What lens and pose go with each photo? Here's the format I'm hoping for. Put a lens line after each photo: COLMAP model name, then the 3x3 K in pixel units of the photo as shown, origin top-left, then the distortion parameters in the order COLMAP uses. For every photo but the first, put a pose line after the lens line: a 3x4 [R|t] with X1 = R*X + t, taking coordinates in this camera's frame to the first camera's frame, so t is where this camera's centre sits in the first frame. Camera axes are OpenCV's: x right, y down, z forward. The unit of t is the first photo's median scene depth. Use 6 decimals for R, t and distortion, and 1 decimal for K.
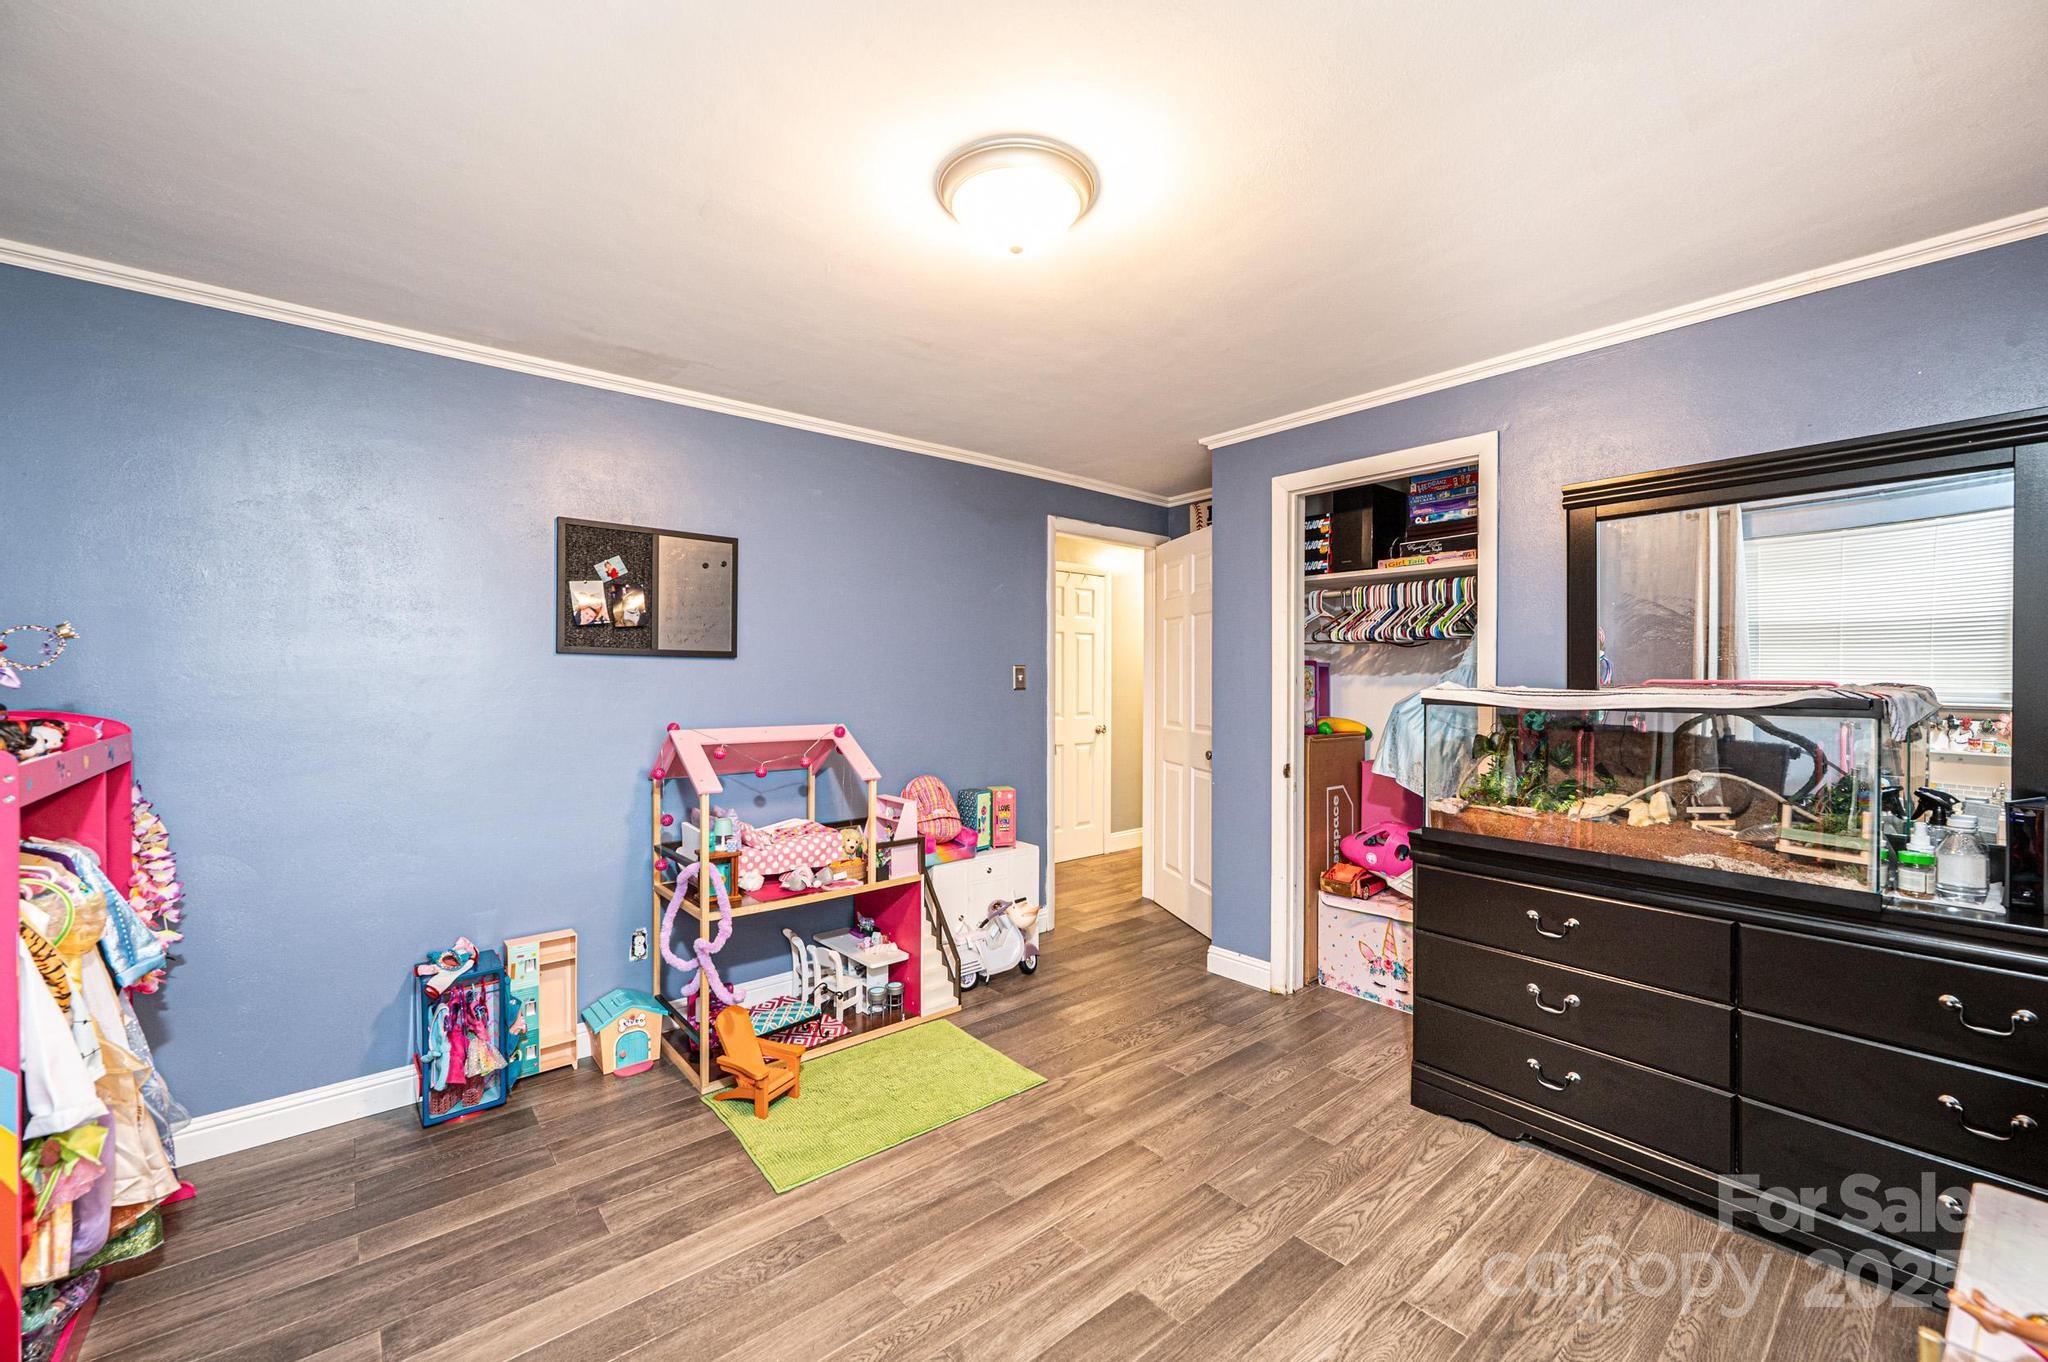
lens RADIAL K [[815.5, 0, 1024.0], [0, 815.5, 681.0], [0, 0, 1]] dist [0.000173, -0.000478]
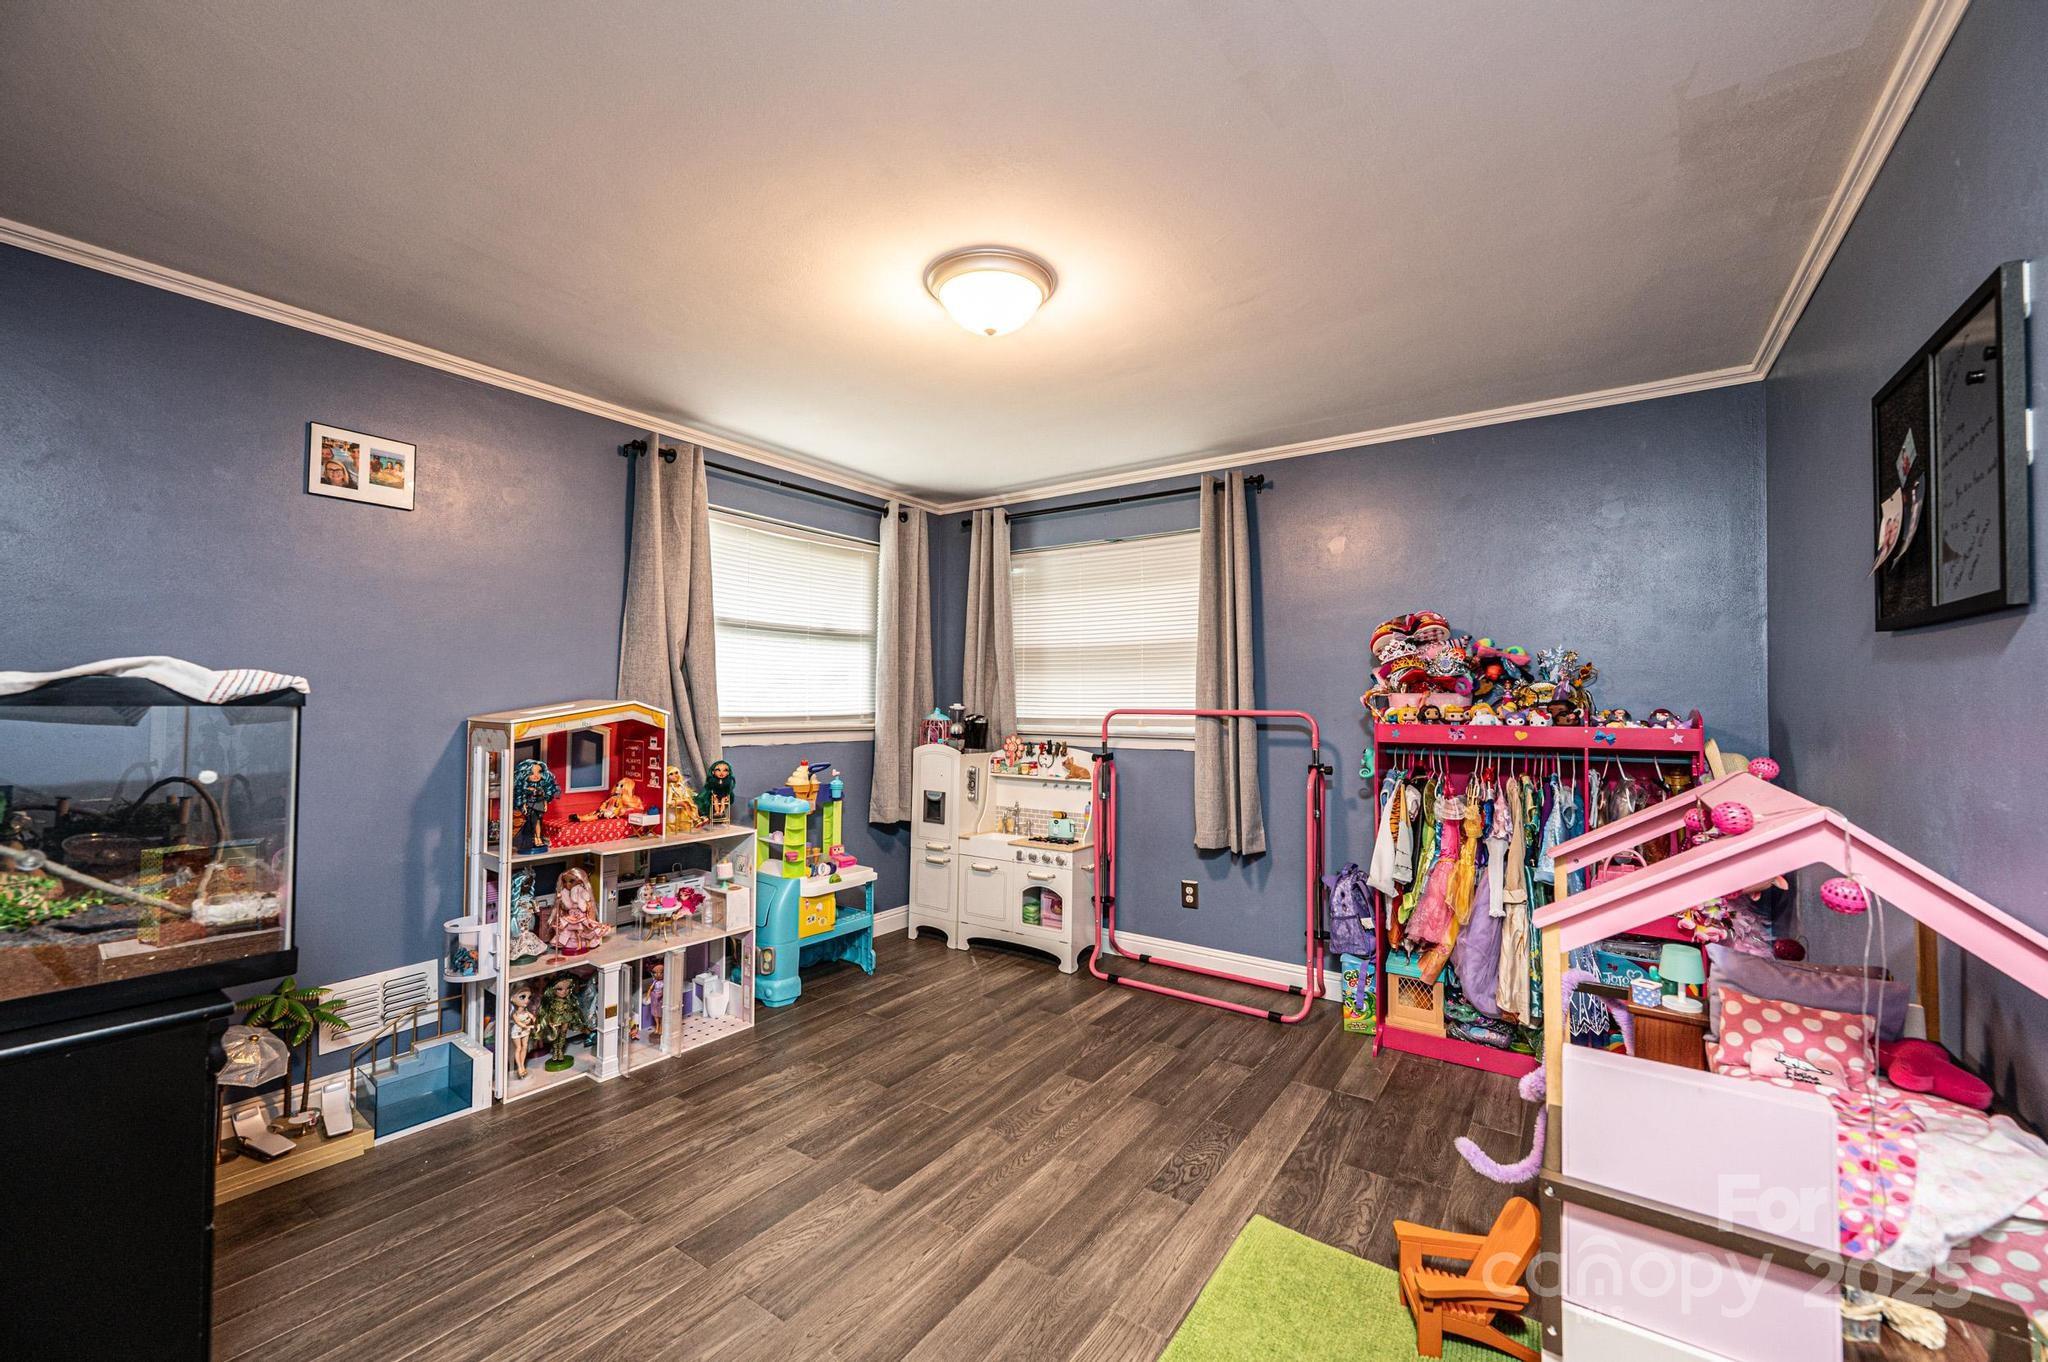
lens RADIAL K [[815.5, 0, 1024.0], [0, 815.5, 681.0], [0, 0, 1]] dist [0.000173, -0.000478]
pose [[-0.963266, -0.011920, -0.268285, 0.199909], [-0.007083, 0.999795, -0.018991, 0.020458], [0.268456, -0.016393, -0.963152, 1.657400]]
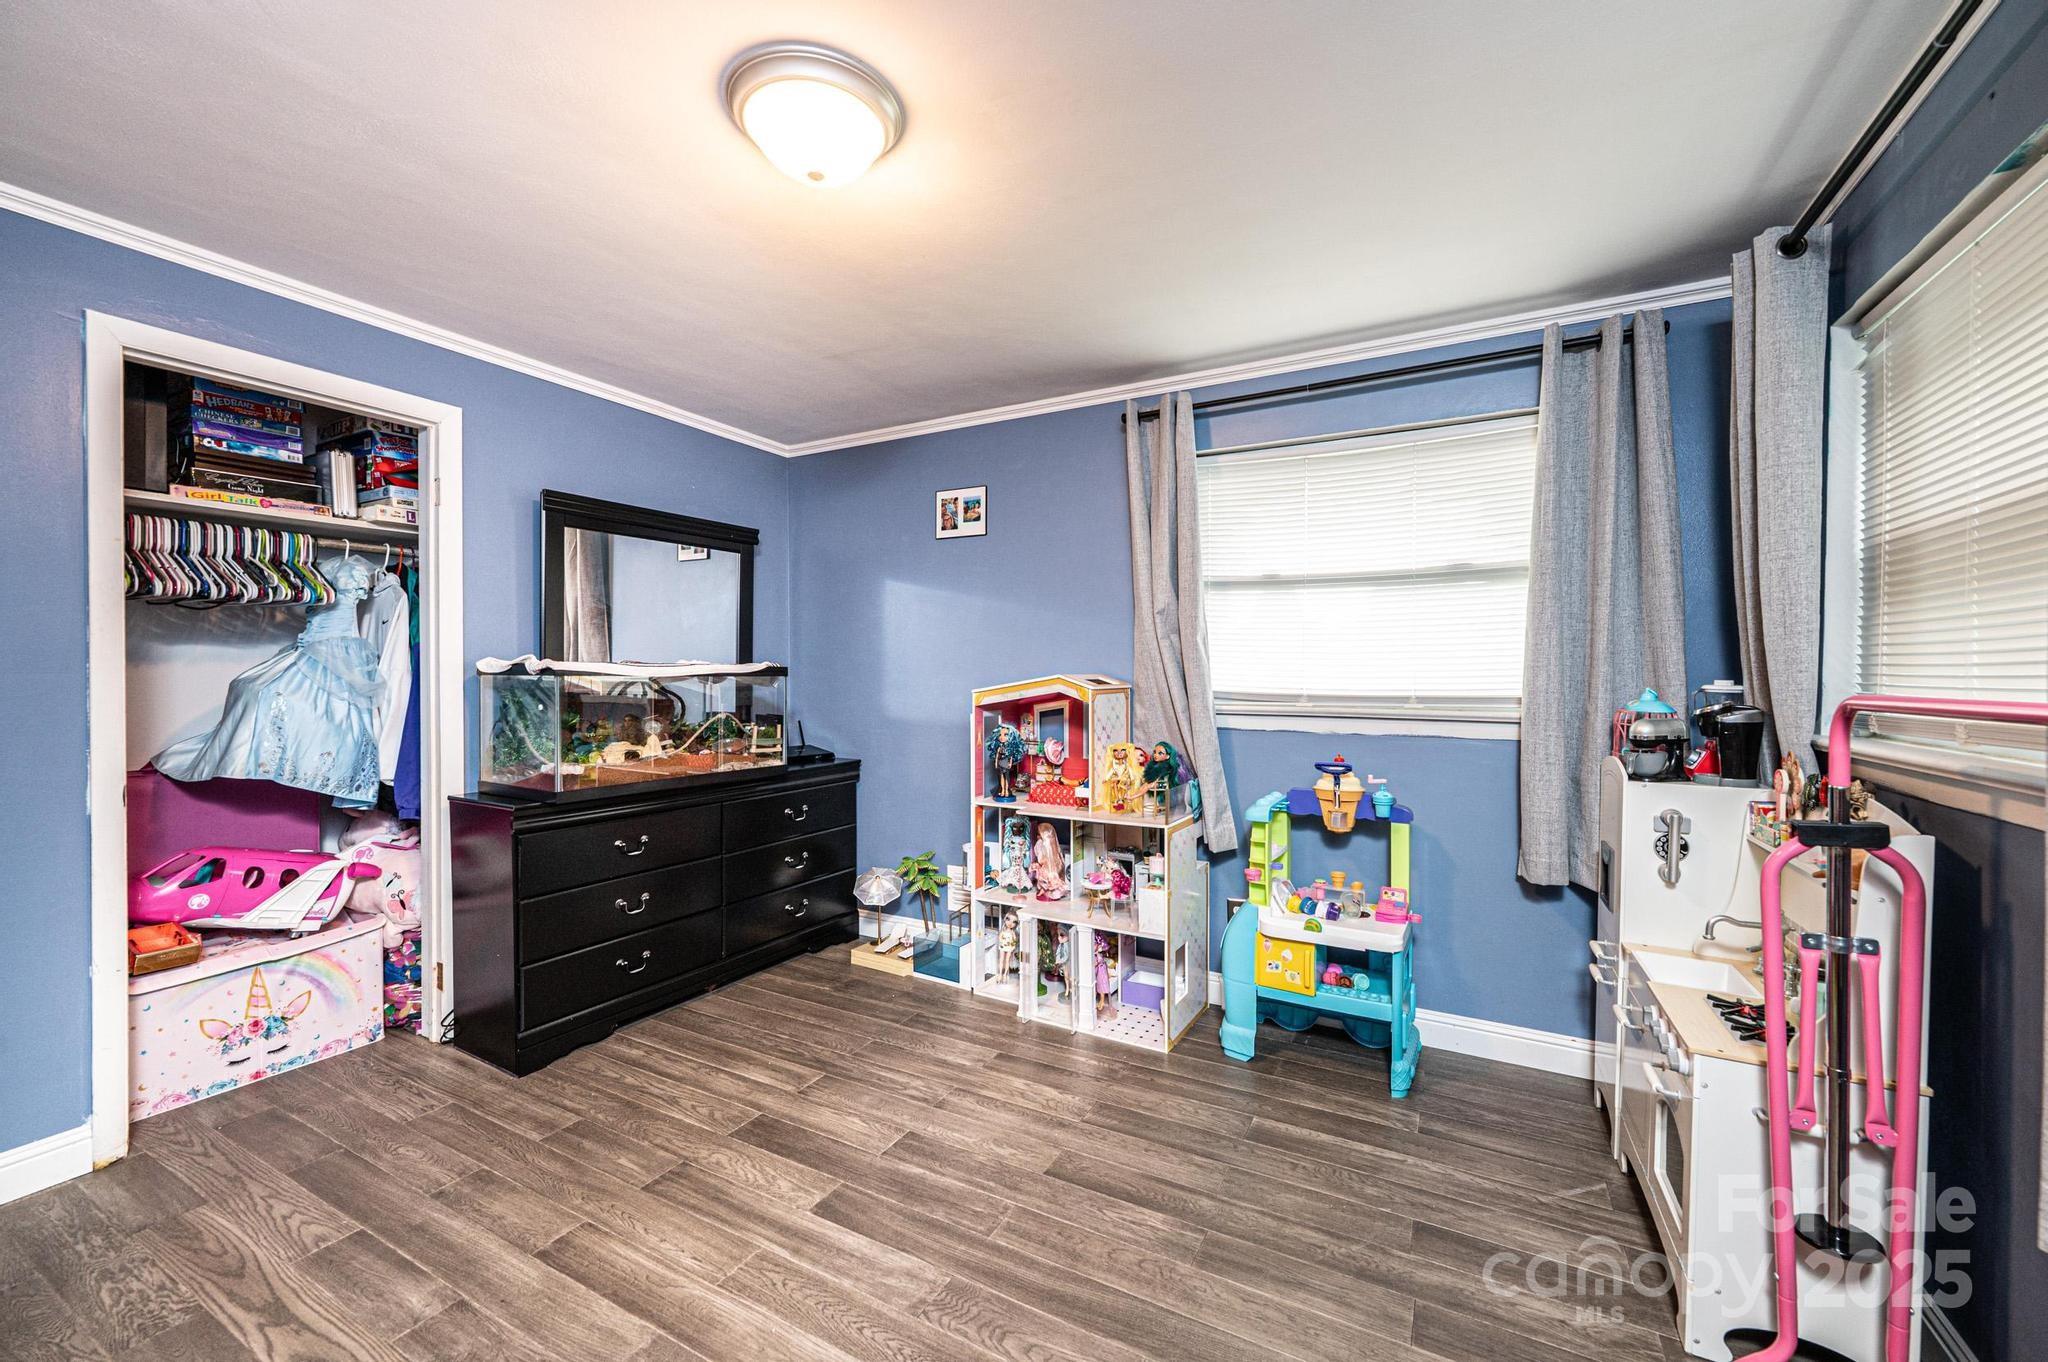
lens RADIAL K [[815.5, 0, 1024.0], [0, 815.5, 681.0], [0, 0, 1]] dist [0.000173, -0.000478]
pose [[-0.365601, -0.008772, 0.930730, -0.726400], [0.003715, 0.999934, 0.010884, 0.026739], [-0.930764, 0.007437, -0.365544, 0.846802]]
